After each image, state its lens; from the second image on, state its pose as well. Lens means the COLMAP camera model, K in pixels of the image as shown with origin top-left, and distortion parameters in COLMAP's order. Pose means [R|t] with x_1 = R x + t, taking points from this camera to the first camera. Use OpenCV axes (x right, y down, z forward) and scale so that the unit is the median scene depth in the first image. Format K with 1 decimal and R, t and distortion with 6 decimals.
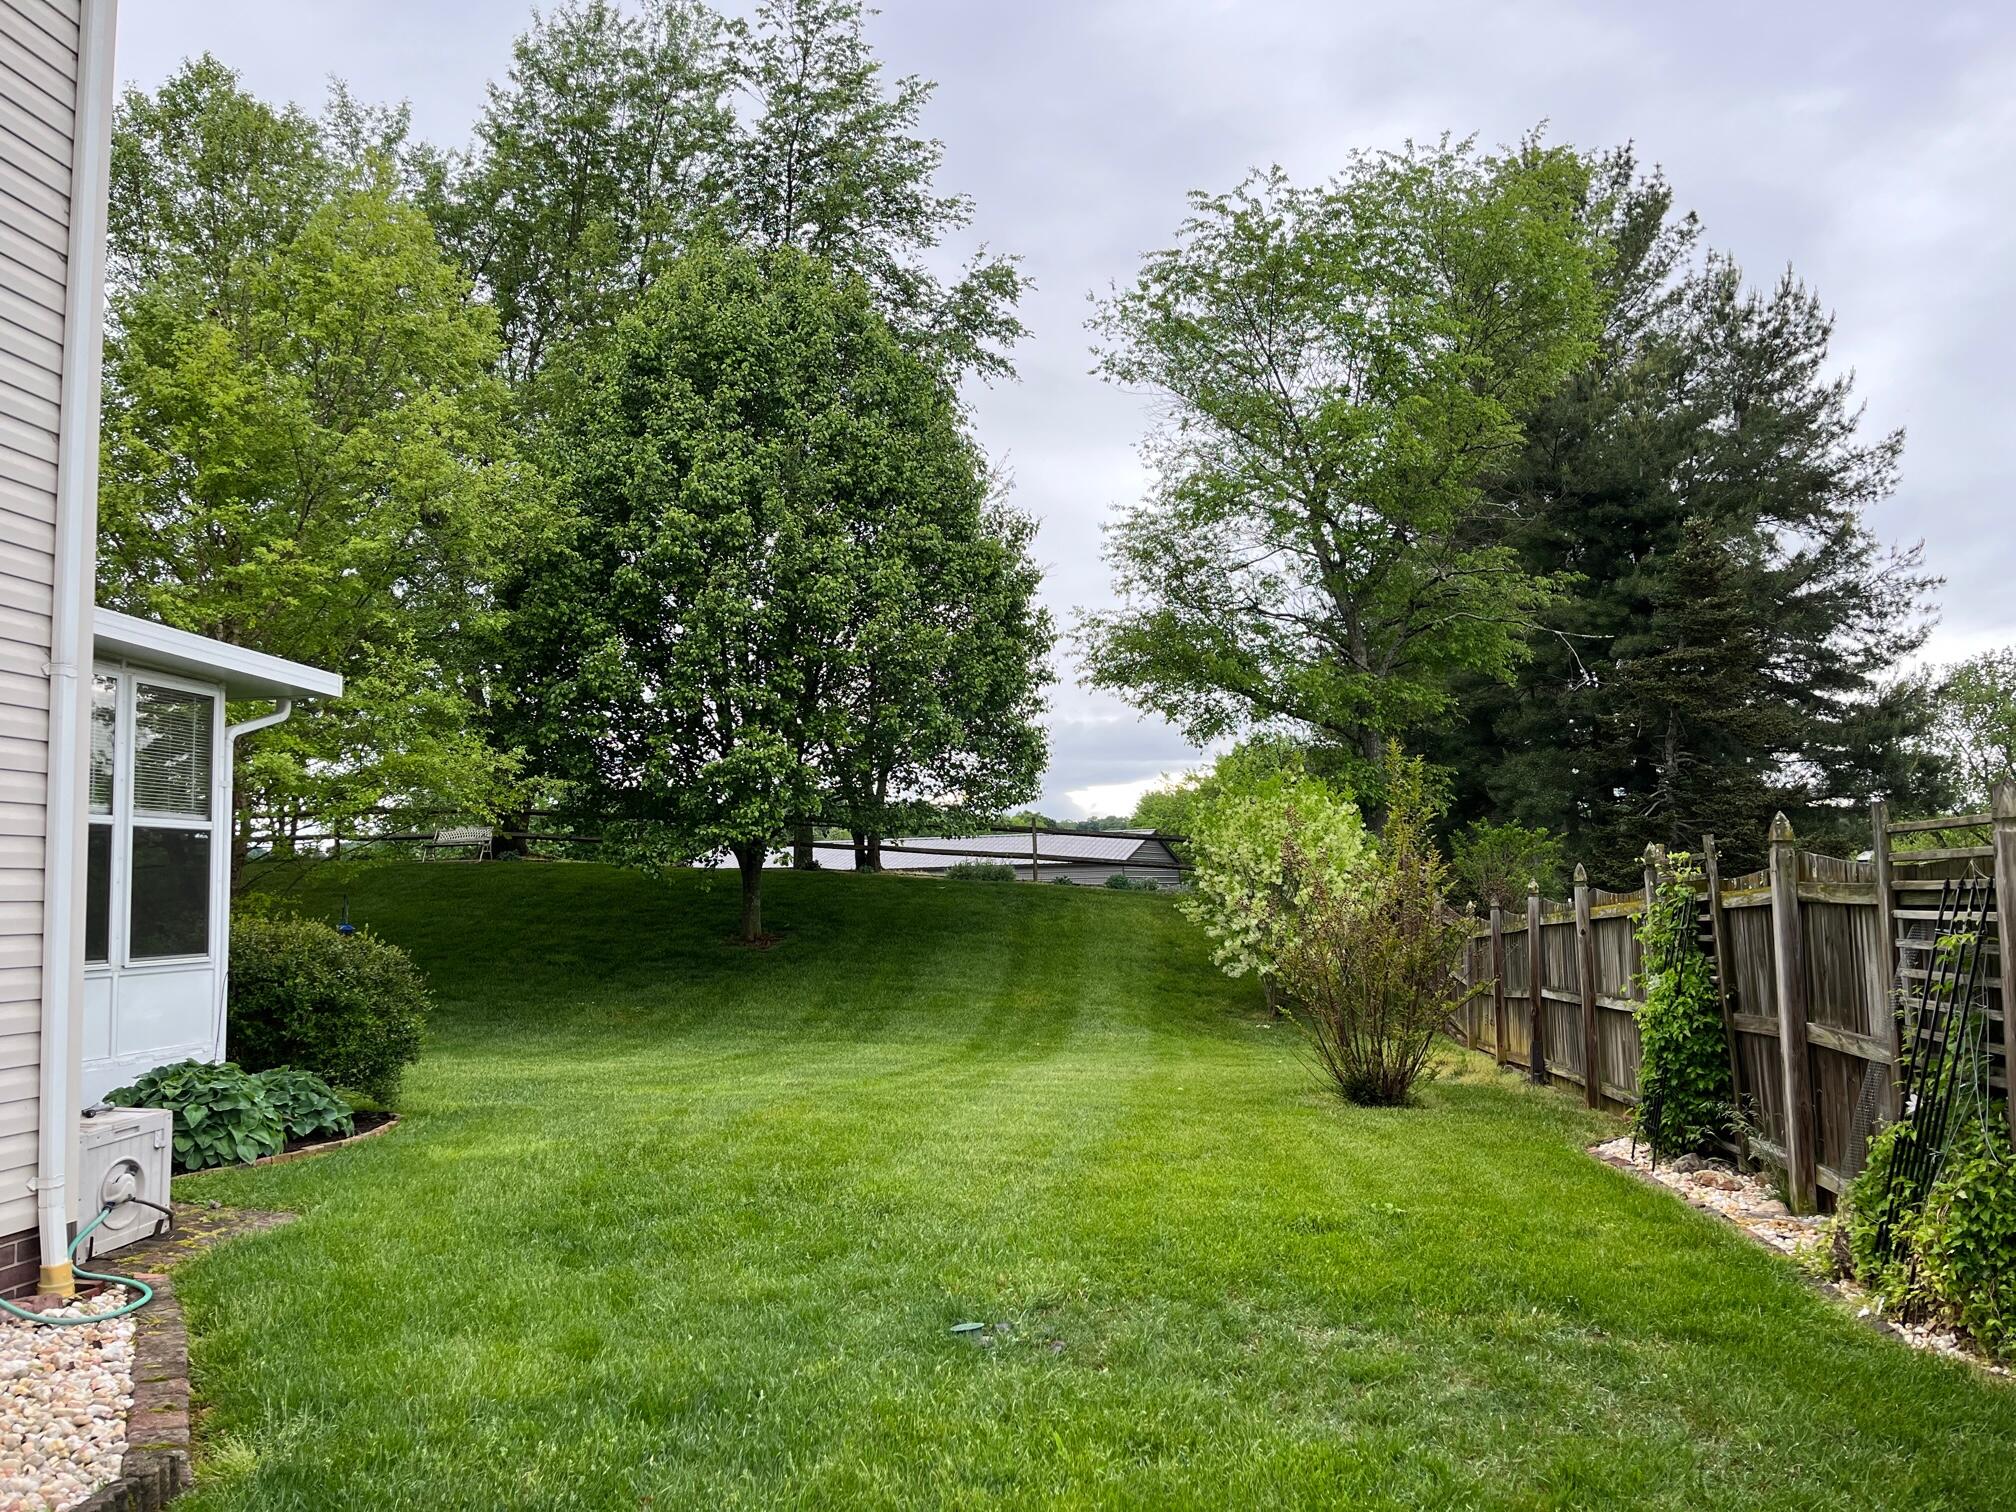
lens RADIAL K [[1535.5, 0, 1028.4], [0, 1535.5, 756.1], [0, 0, 1]] dist [0.094333, -0.133154]
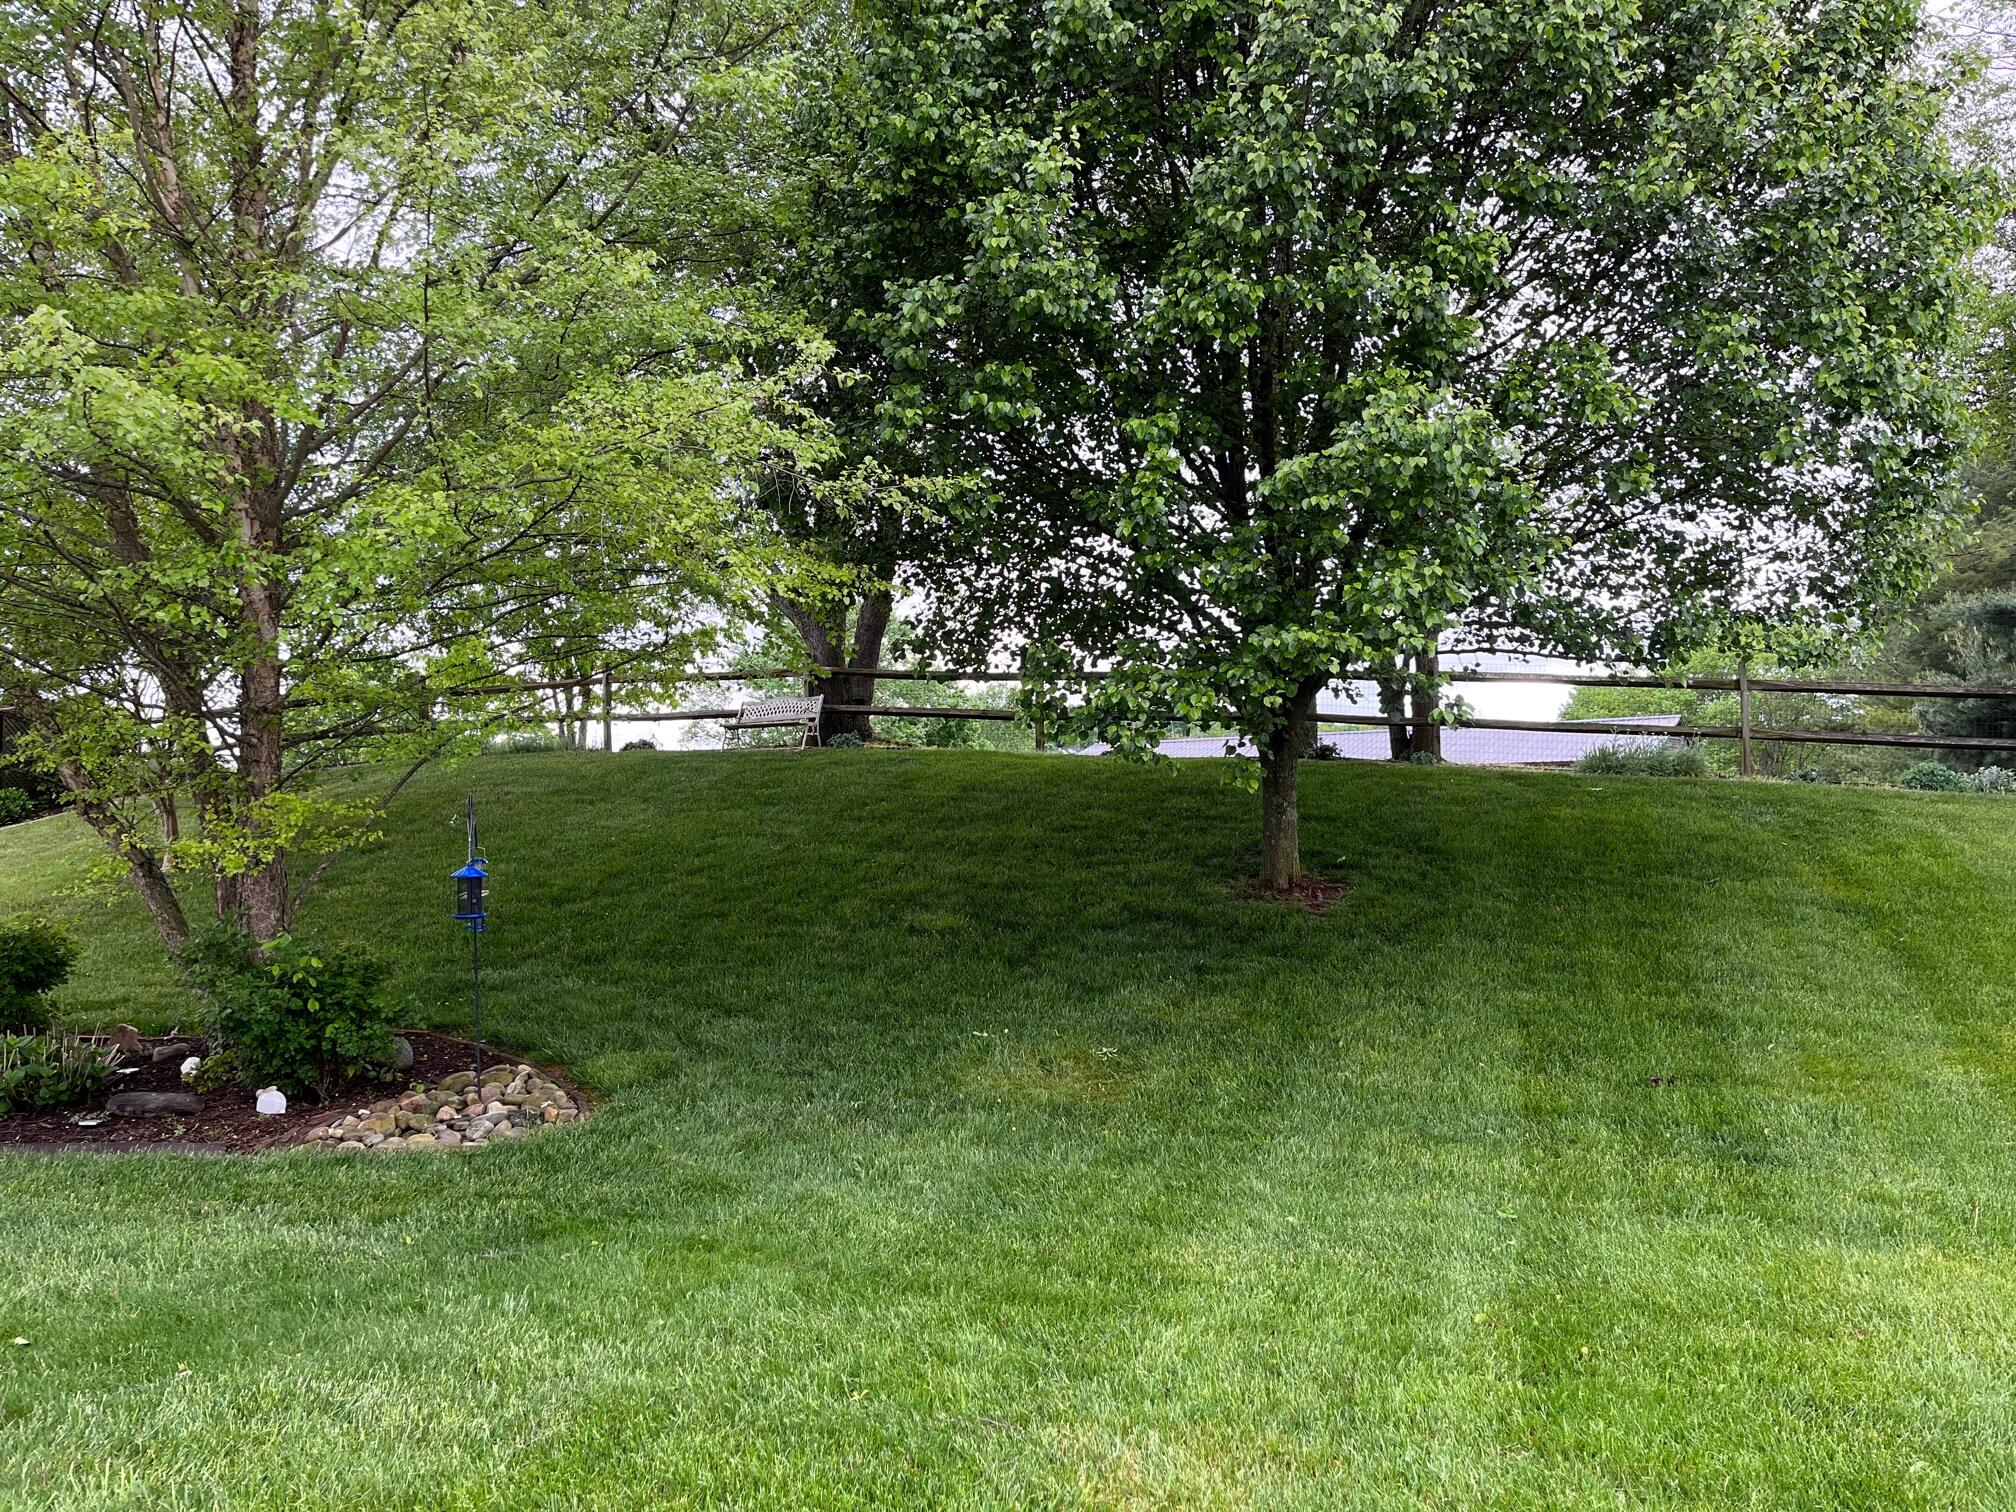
lens RADIAL K [[1536.9, 0, 1017.8], [0, 1536.9, 751.3], [0, 0, 1]] dist [0.084836, -0.101674]
pose [[0.975249, -0.008043, -0.220963, -0.151389], [0.020317, 0.998370, 0.053331, 0.044450], [0.220174, -0.056501, 0.973823, 0.480931]]
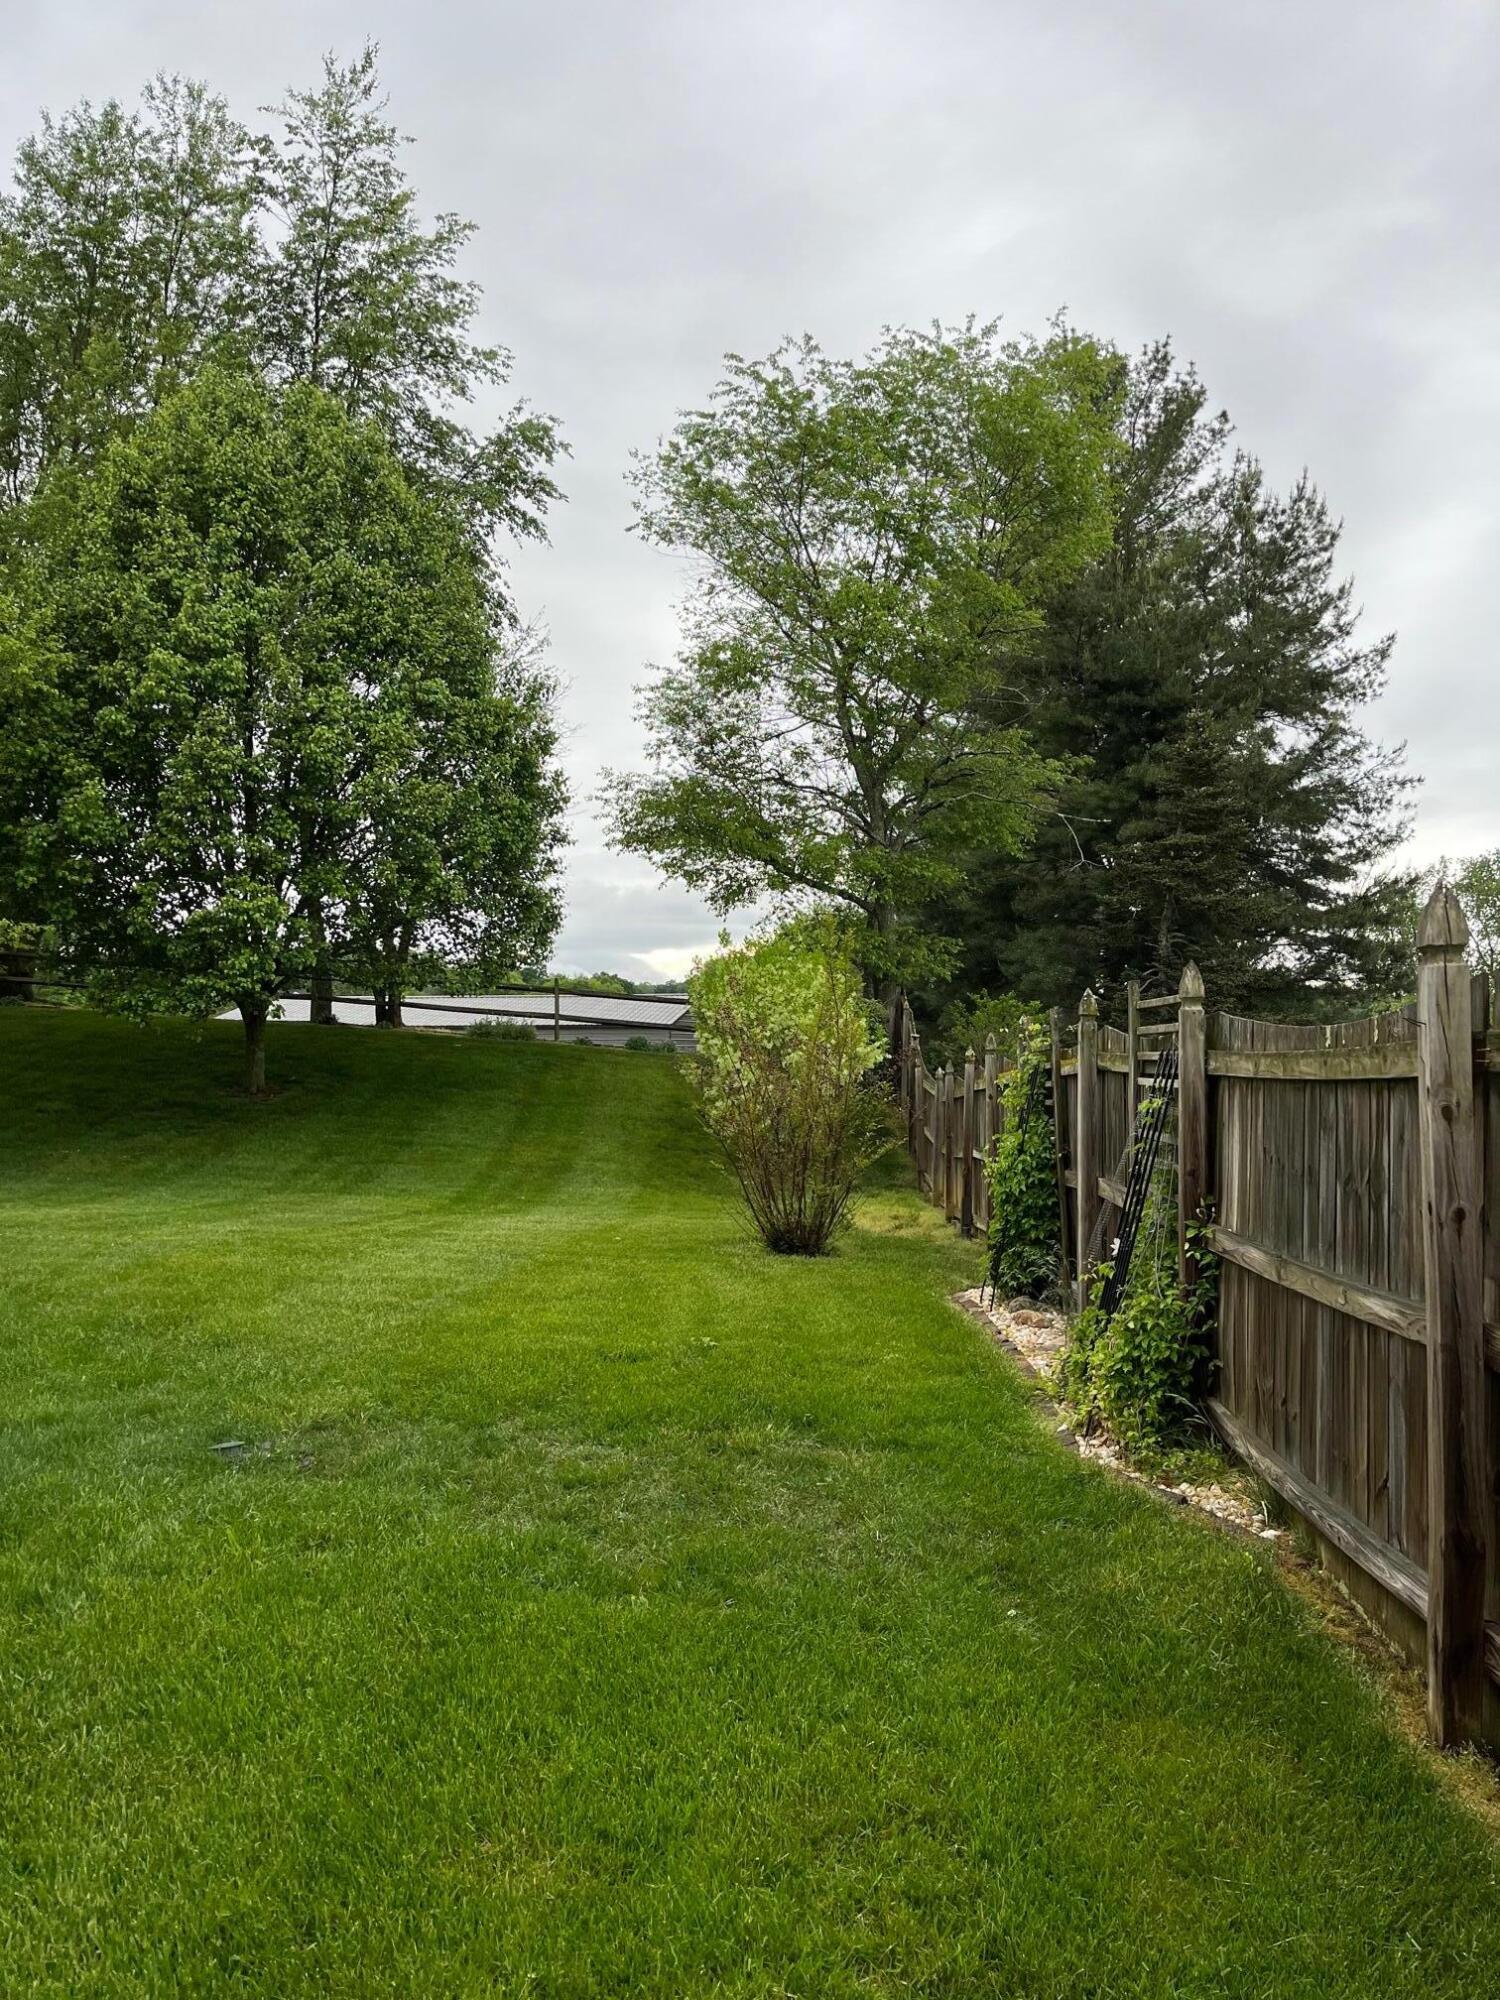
lens RADIAL K [[1526.4, 0, 771.5], [0, 1526.4, 1021.5], [0, 0, 1]] dist [0.042914, -0.037583]
pose [[0.993732, 0.025405, 0.108863, 0.043067], [-0.032580, 0.997376, 0.064643, -0.001131], [-0.106936, -0.067785, 0.991953, -0.015199]]
